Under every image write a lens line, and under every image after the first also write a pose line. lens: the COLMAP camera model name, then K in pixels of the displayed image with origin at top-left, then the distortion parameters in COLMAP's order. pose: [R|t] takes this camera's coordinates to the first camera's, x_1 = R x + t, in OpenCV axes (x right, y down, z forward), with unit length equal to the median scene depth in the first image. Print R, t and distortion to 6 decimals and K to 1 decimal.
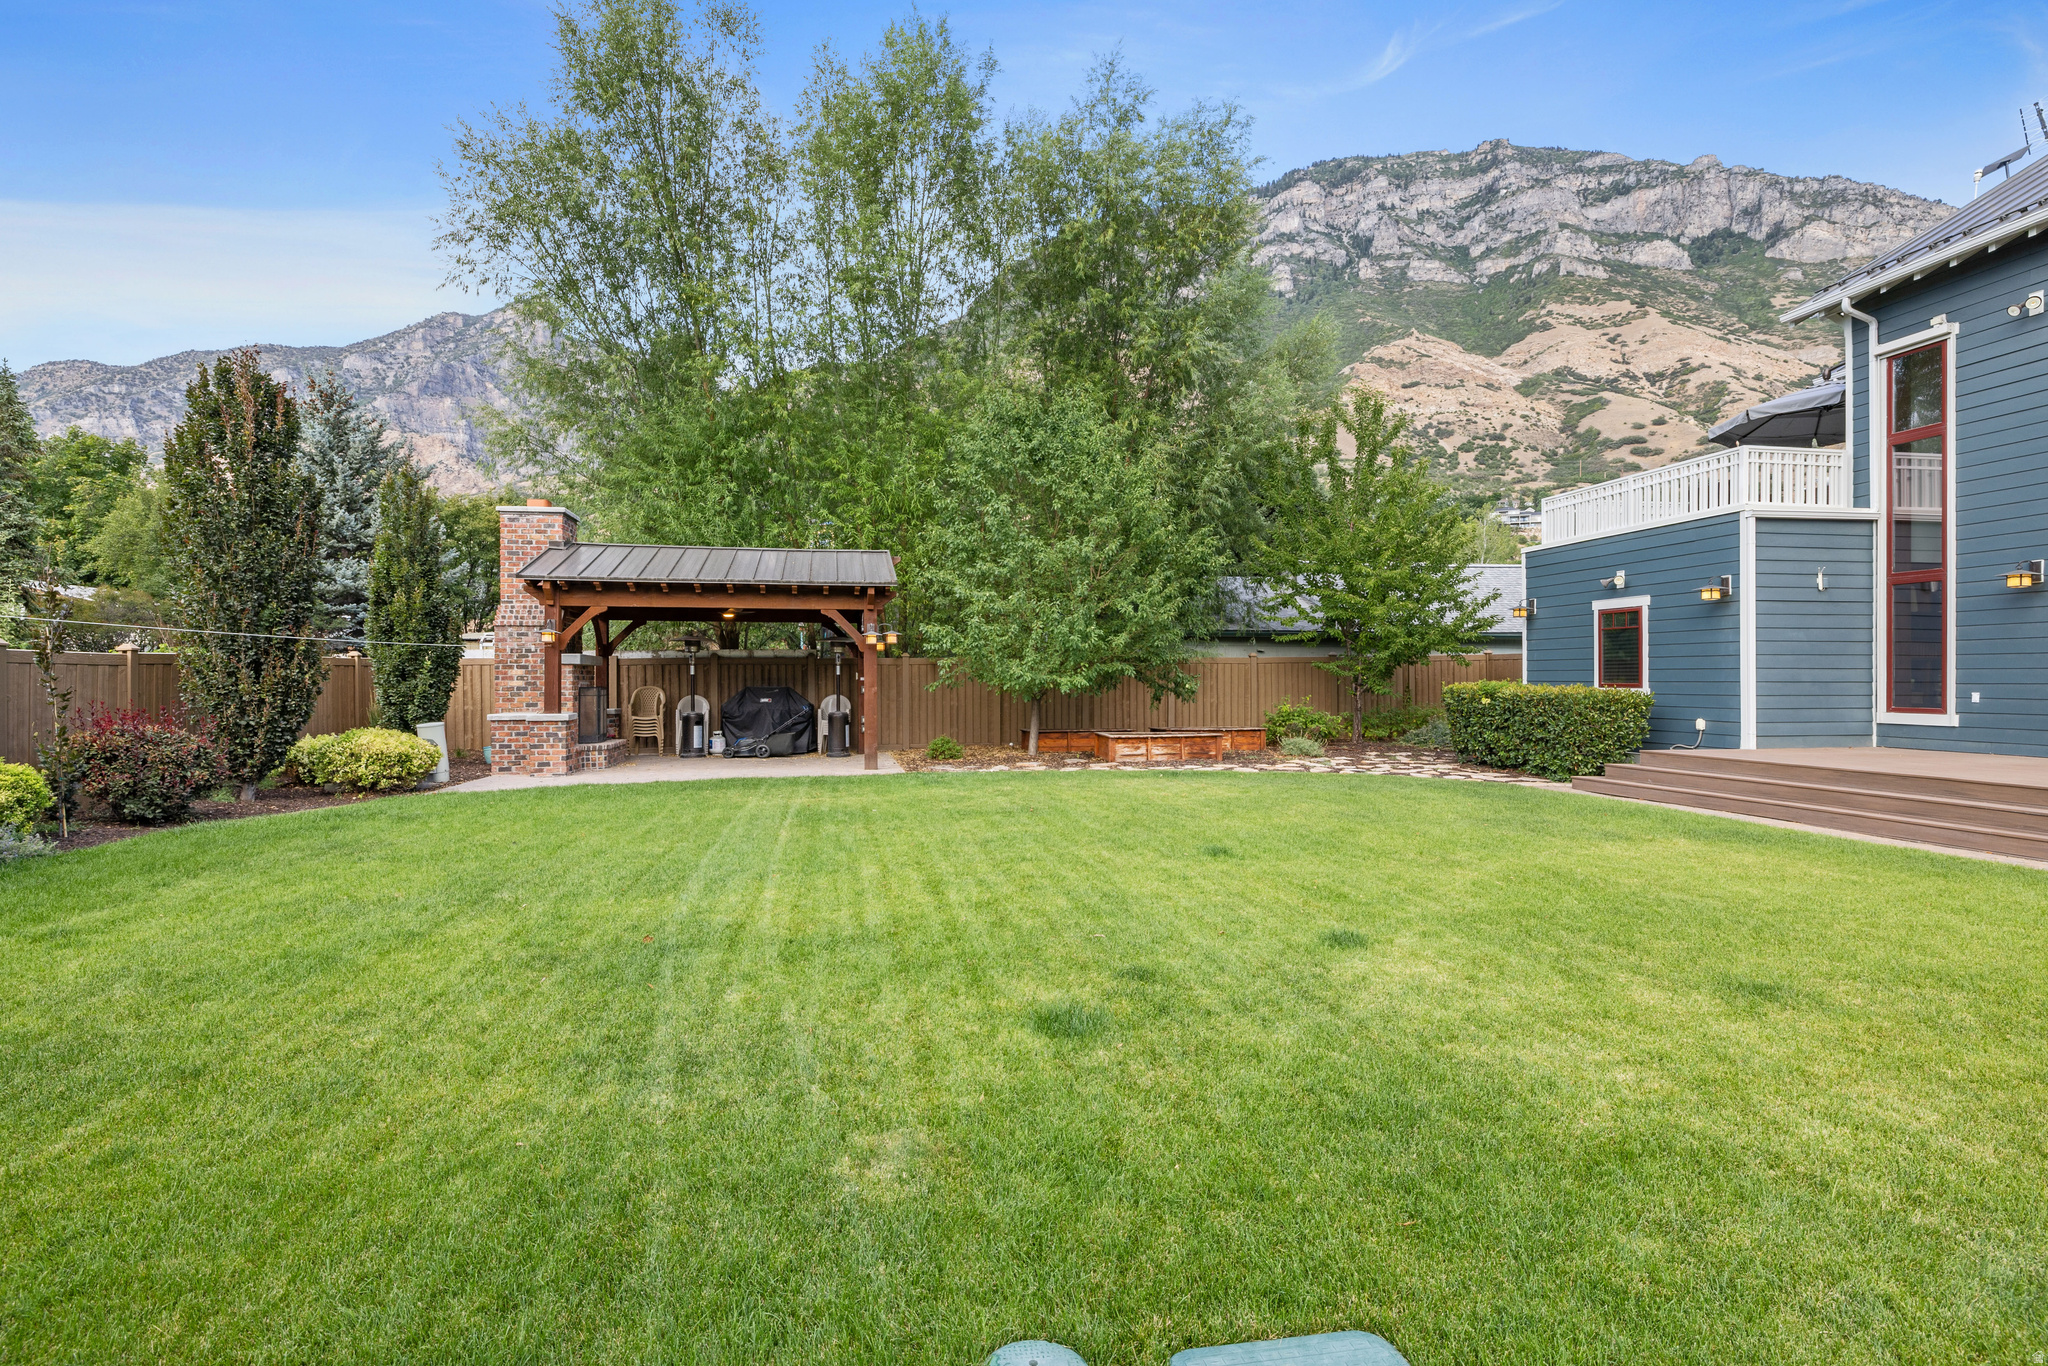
lens RADIAL K [[1026.0, 0, 1024.0], [0, 1026.0, 683.0], [0, 0, 1]] dist [0.011957, -0.000665]
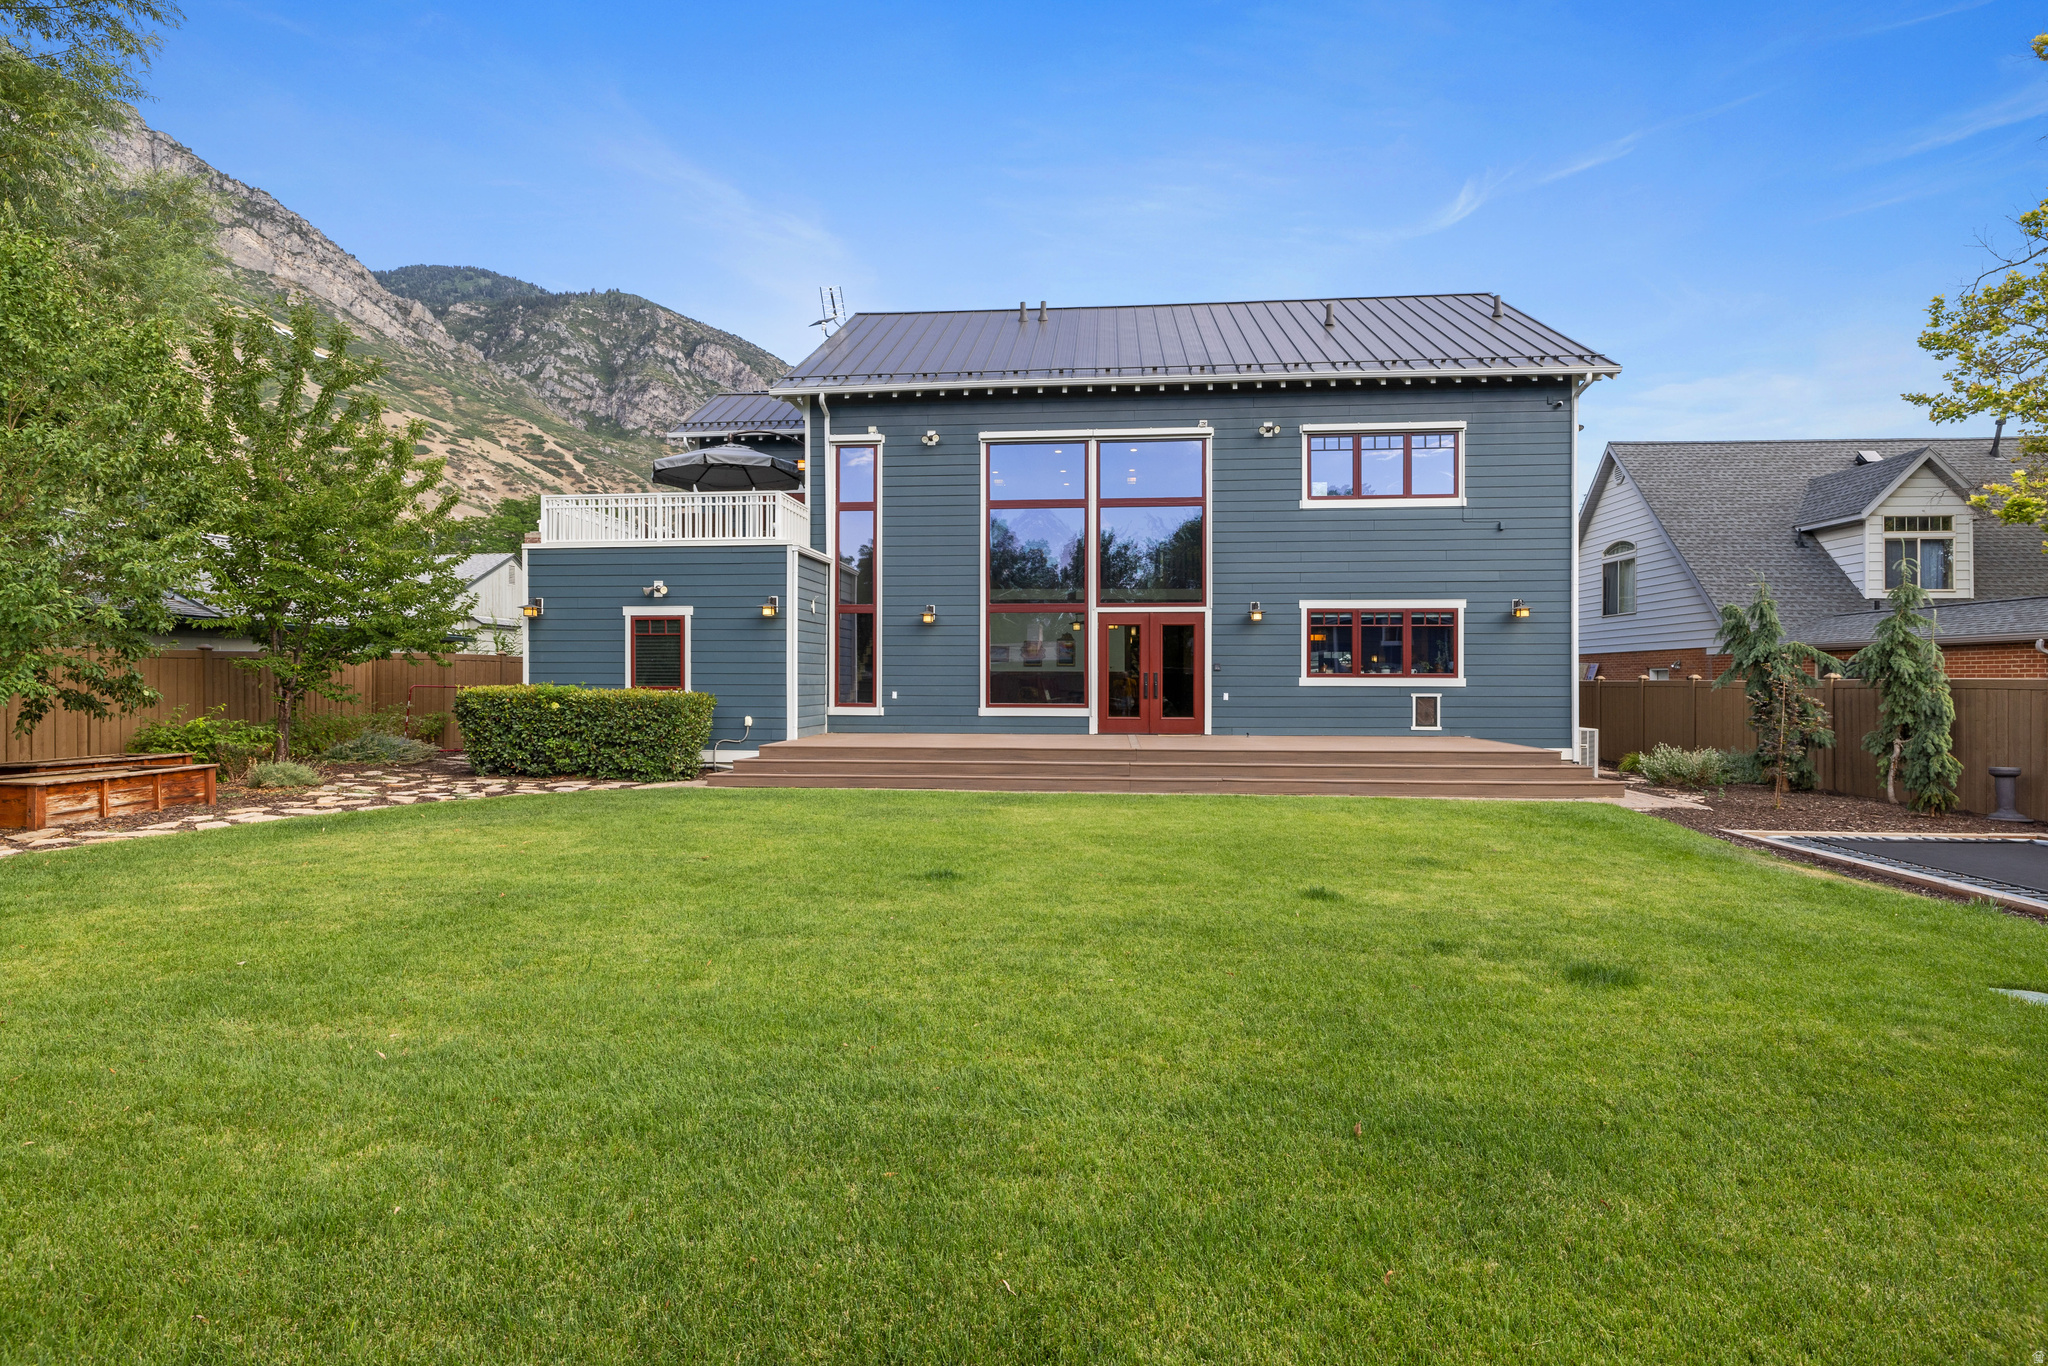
lens RADIAL K [[1026.0, 0, 1024.0], [0, 1026.0, 683.0], [0, 0, 1]] dist [0.011957, -0.000665]
pose [[0.274642, -0.000227, 0.961547, -0.350655], [0.002752, 0.999996, -0.000550, -0.001554], [-0.961543, 0.002797, 0.274641, 0.353120]]
